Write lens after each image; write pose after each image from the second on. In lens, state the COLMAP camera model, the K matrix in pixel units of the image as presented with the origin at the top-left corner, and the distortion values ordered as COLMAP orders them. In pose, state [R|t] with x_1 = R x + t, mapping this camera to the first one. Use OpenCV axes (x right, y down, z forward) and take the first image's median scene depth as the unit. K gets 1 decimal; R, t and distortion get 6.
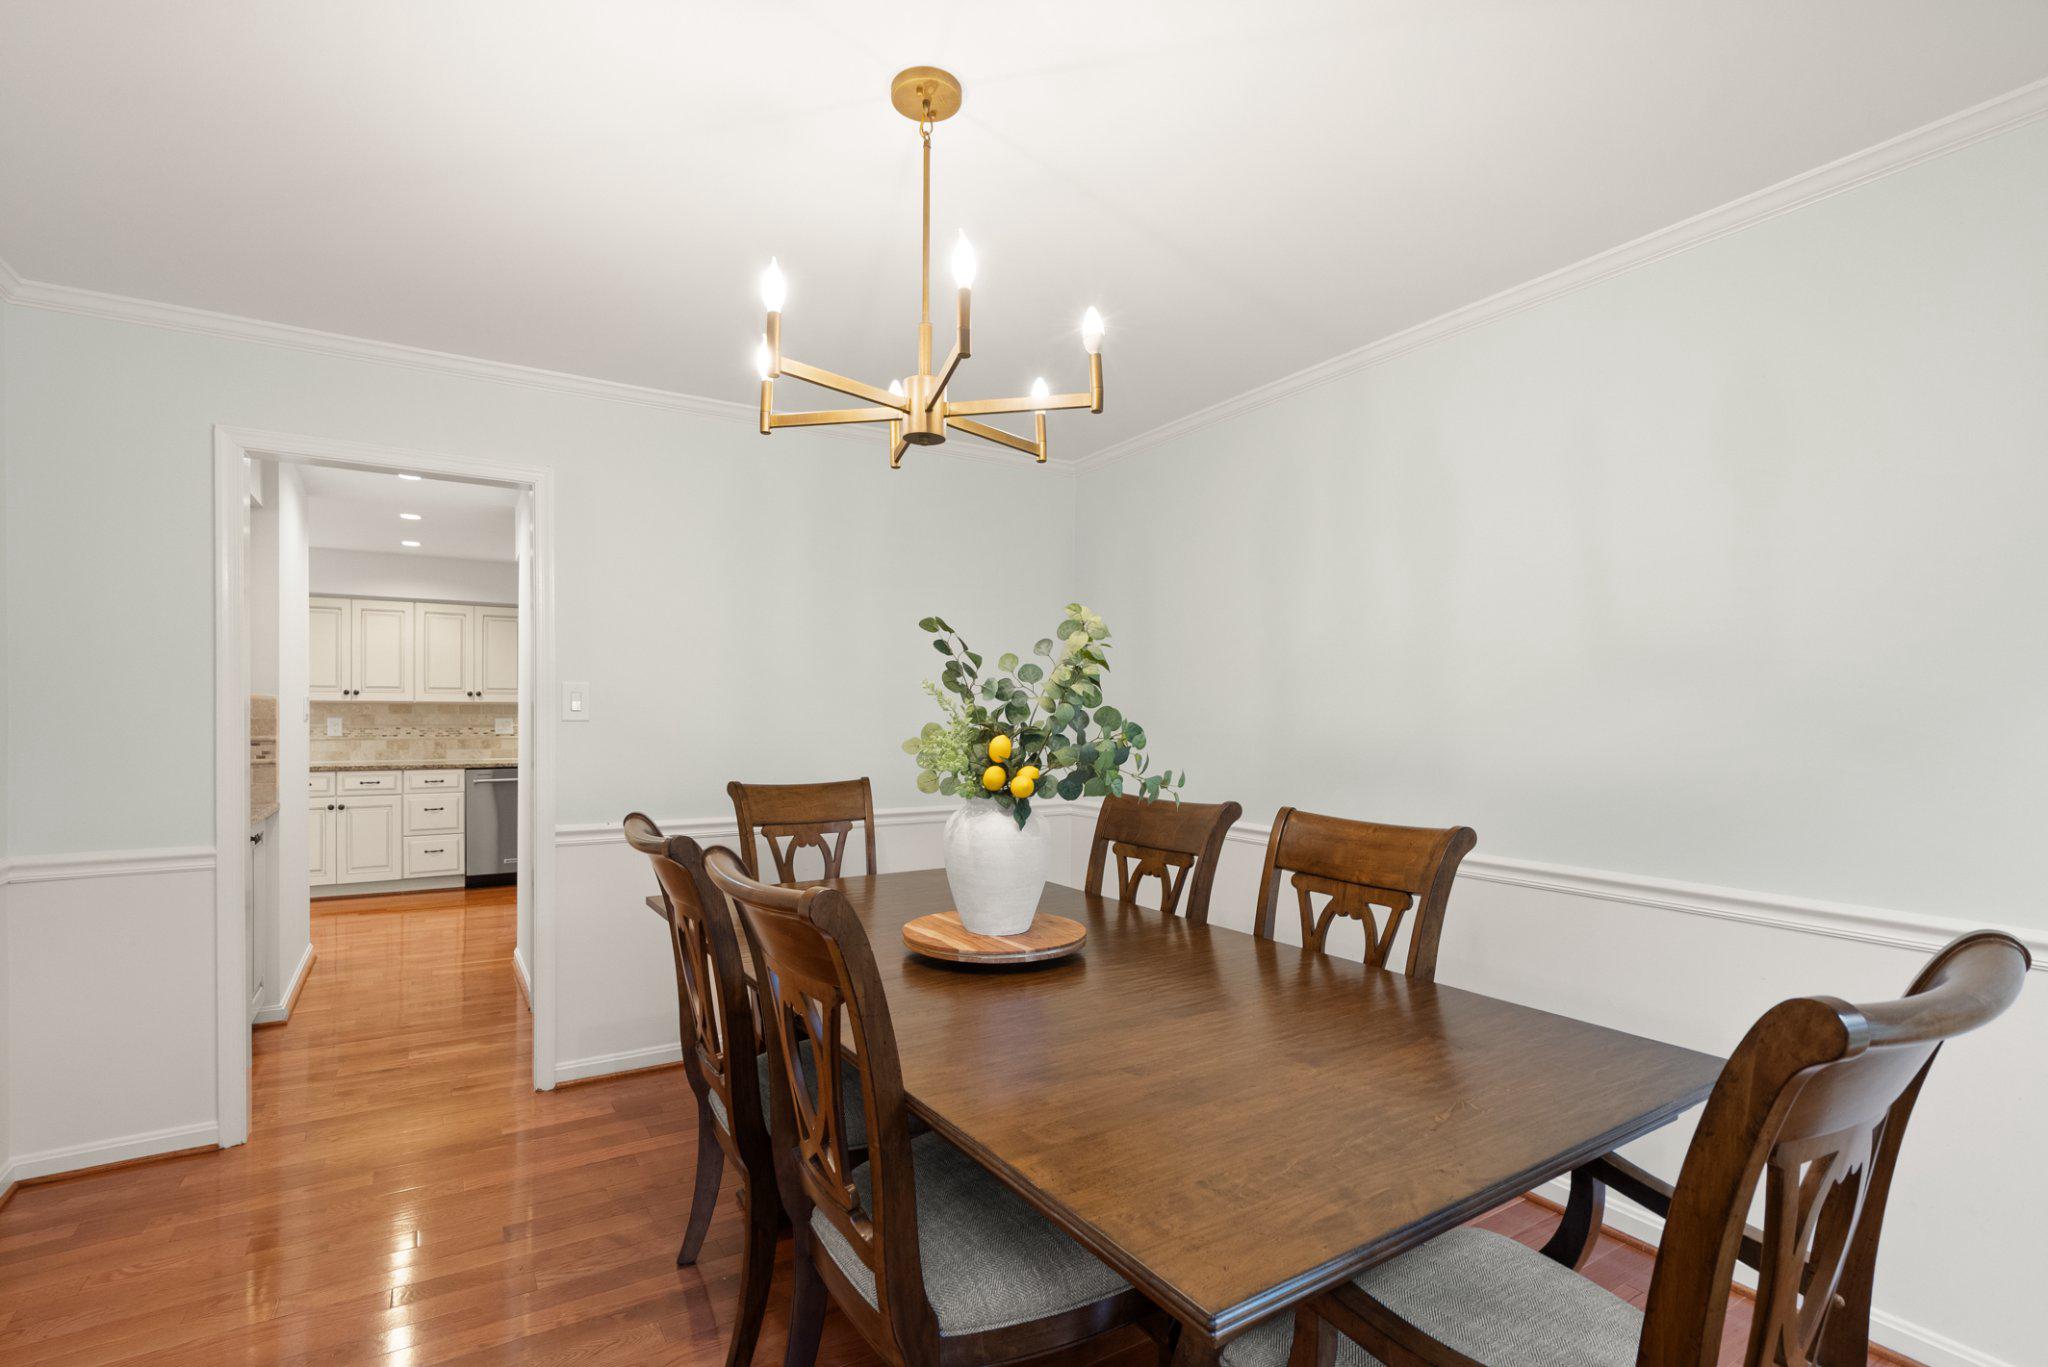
lens RADIAL K [[952.9, 0, 1021.0], [0, 952.9, 718.2], [0, 0, 1]] dist [-0.005528, 0.002762]
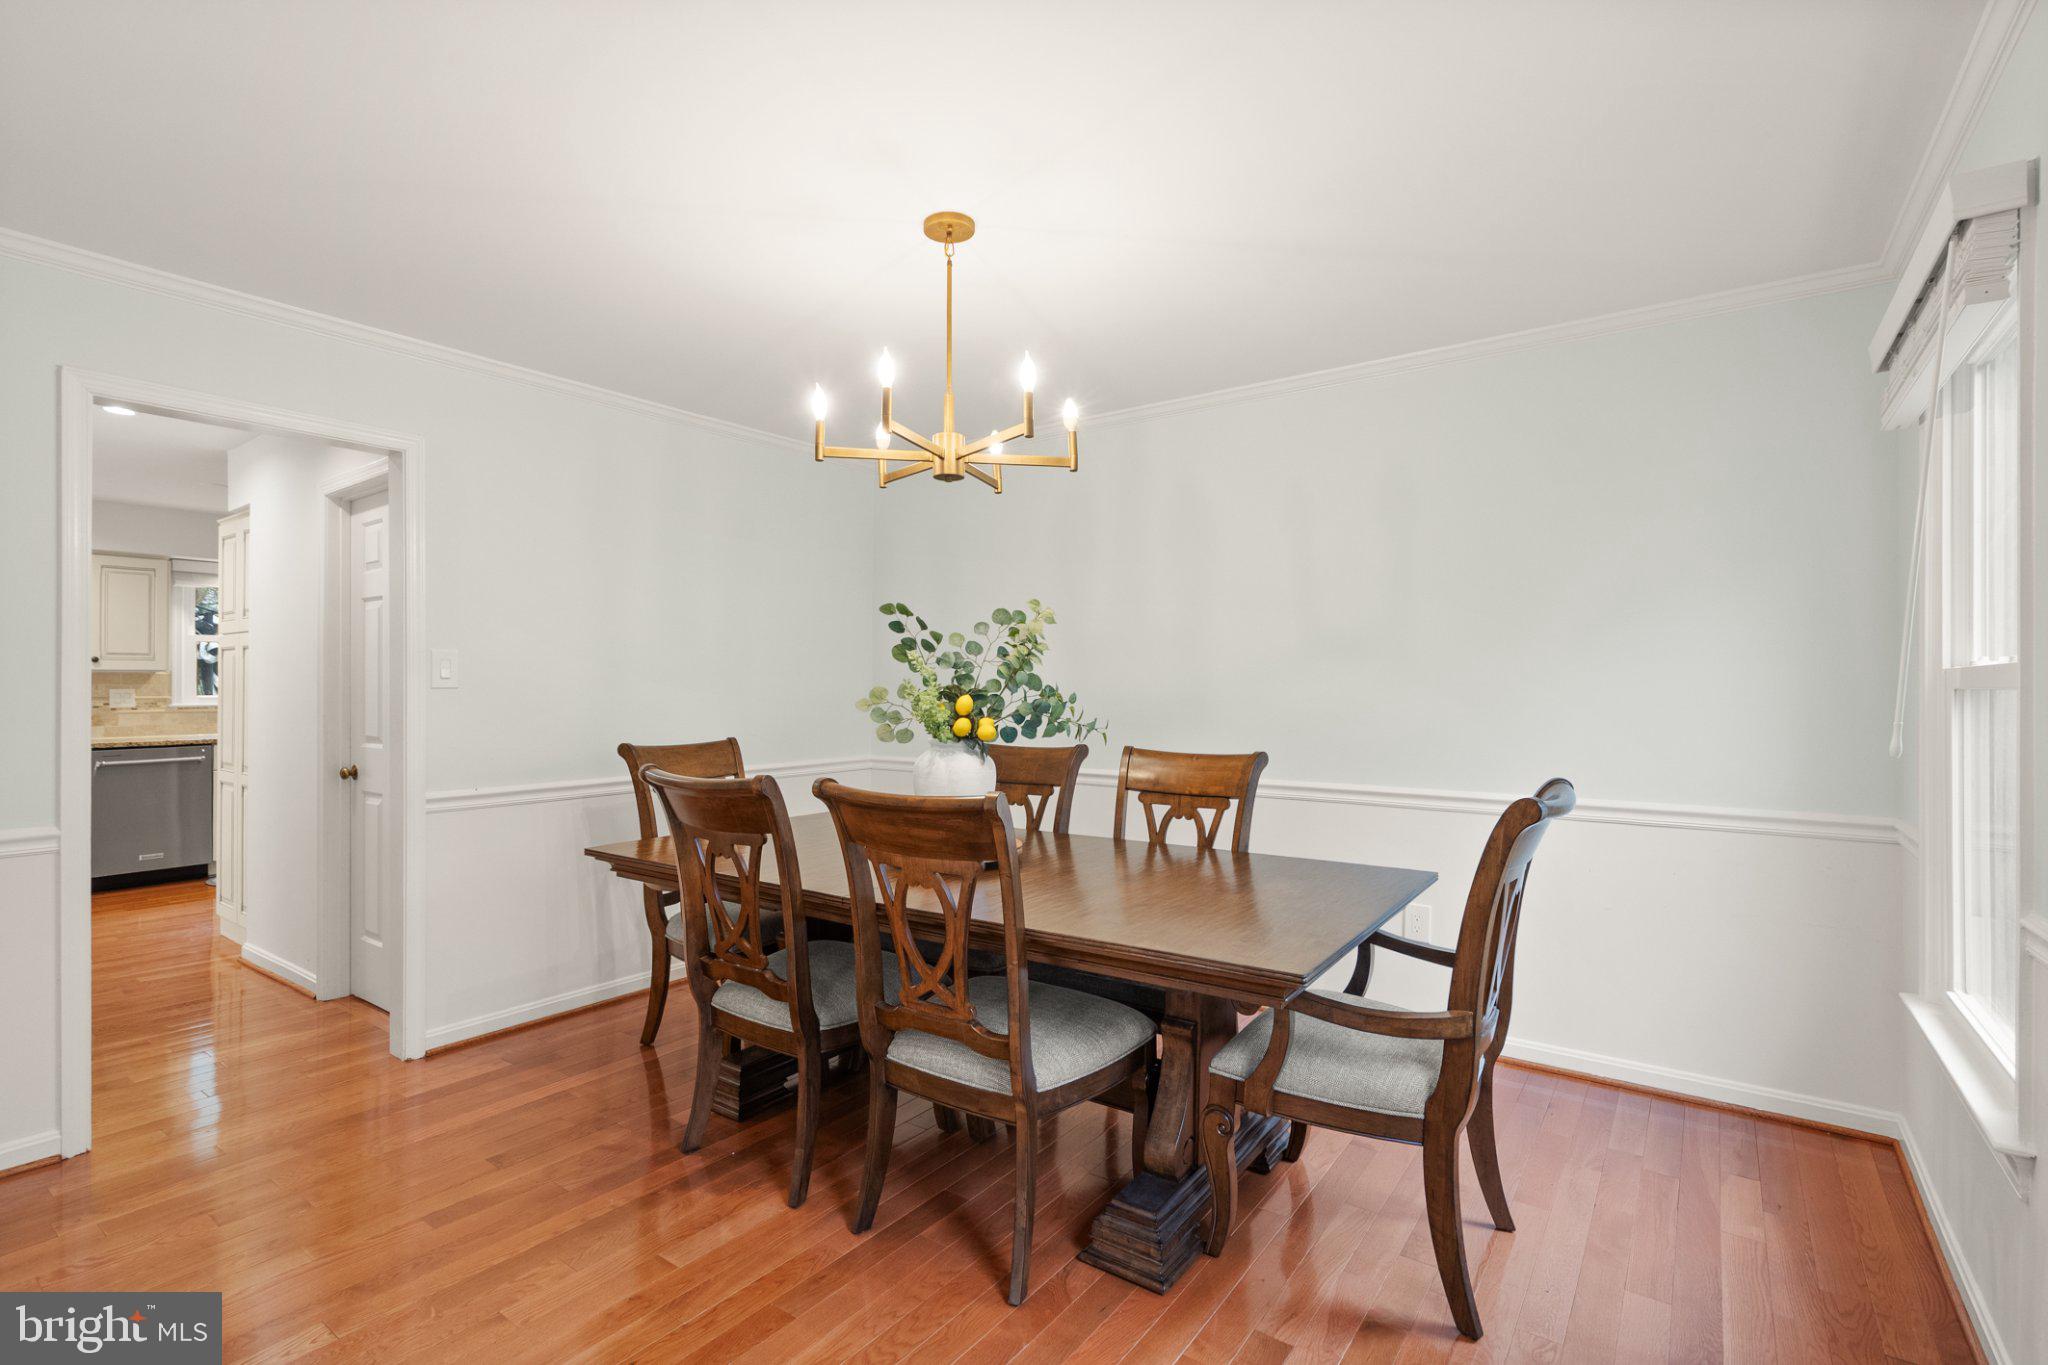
lens RADIAL K [[952.9, 0, 1019.1], [0, 952.9, 675.8], [0, 0, 1]] dist [-0.005528, 0.002762]
pose [[0.924494, -0.000005, 0.381196, -0.341792], [0.004852, 0.999919, -0.011755, 0.005494], [-0.381165, 0.012717, 0.924419, -0.193150]]
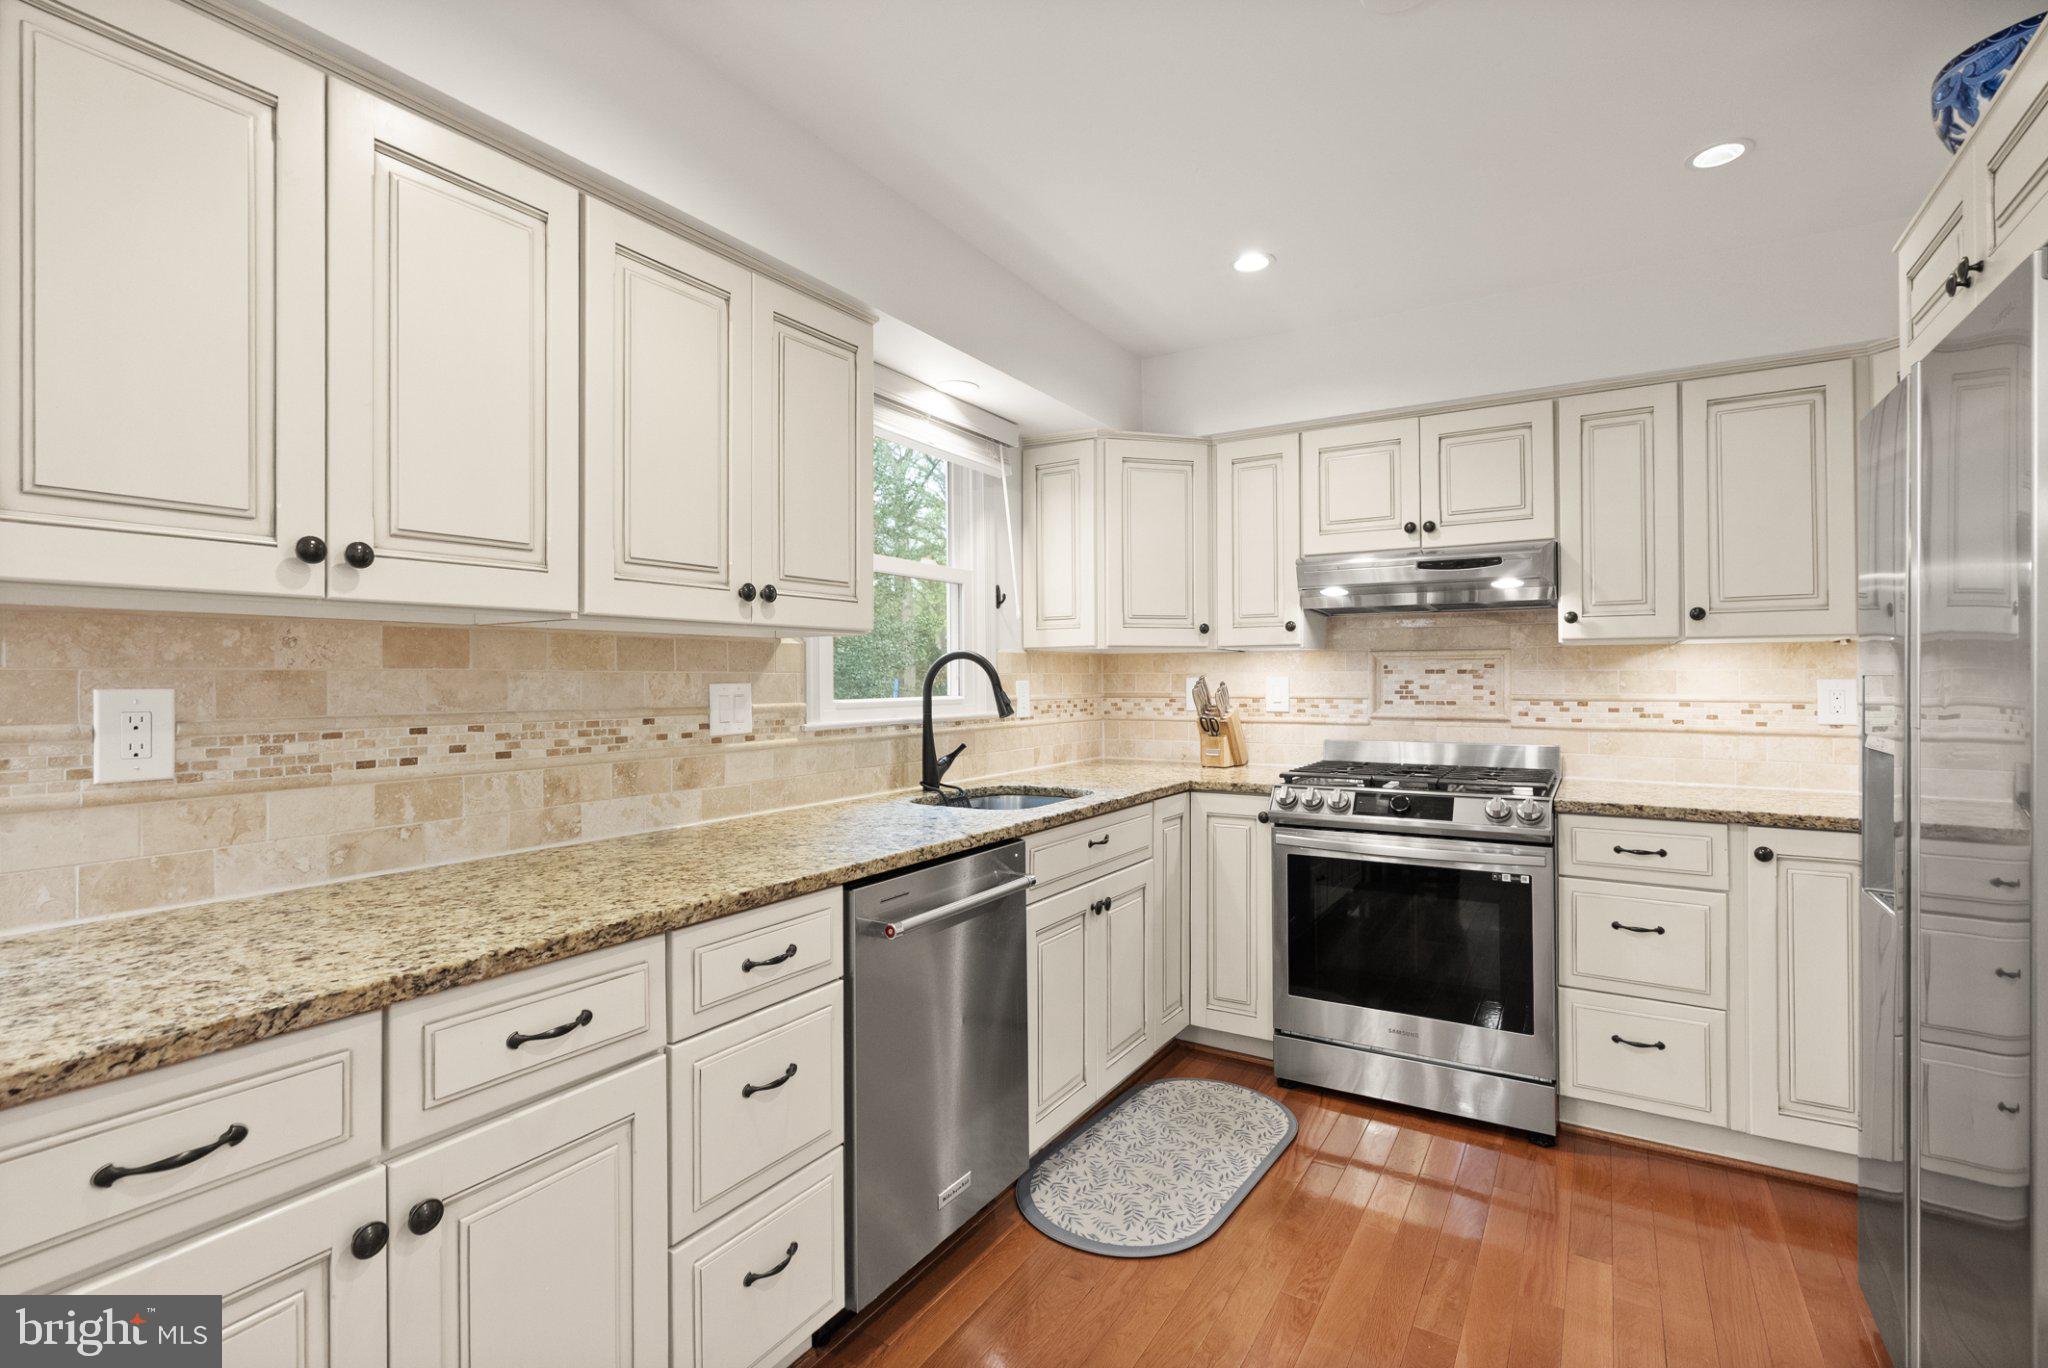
lens RADIAL K [[952.9, 0, 1023.2], [0, 952.9, 665.9], [0, 0, 1]] dist [-0.005528, 0.002762]
pose [[0.896426, -0.002597, 0.443185, -1.539171], [0.010031, 0.999846, -0.014431, -0.000635], [-0.443079, 0.017382, 0.896314, 1.775288]]
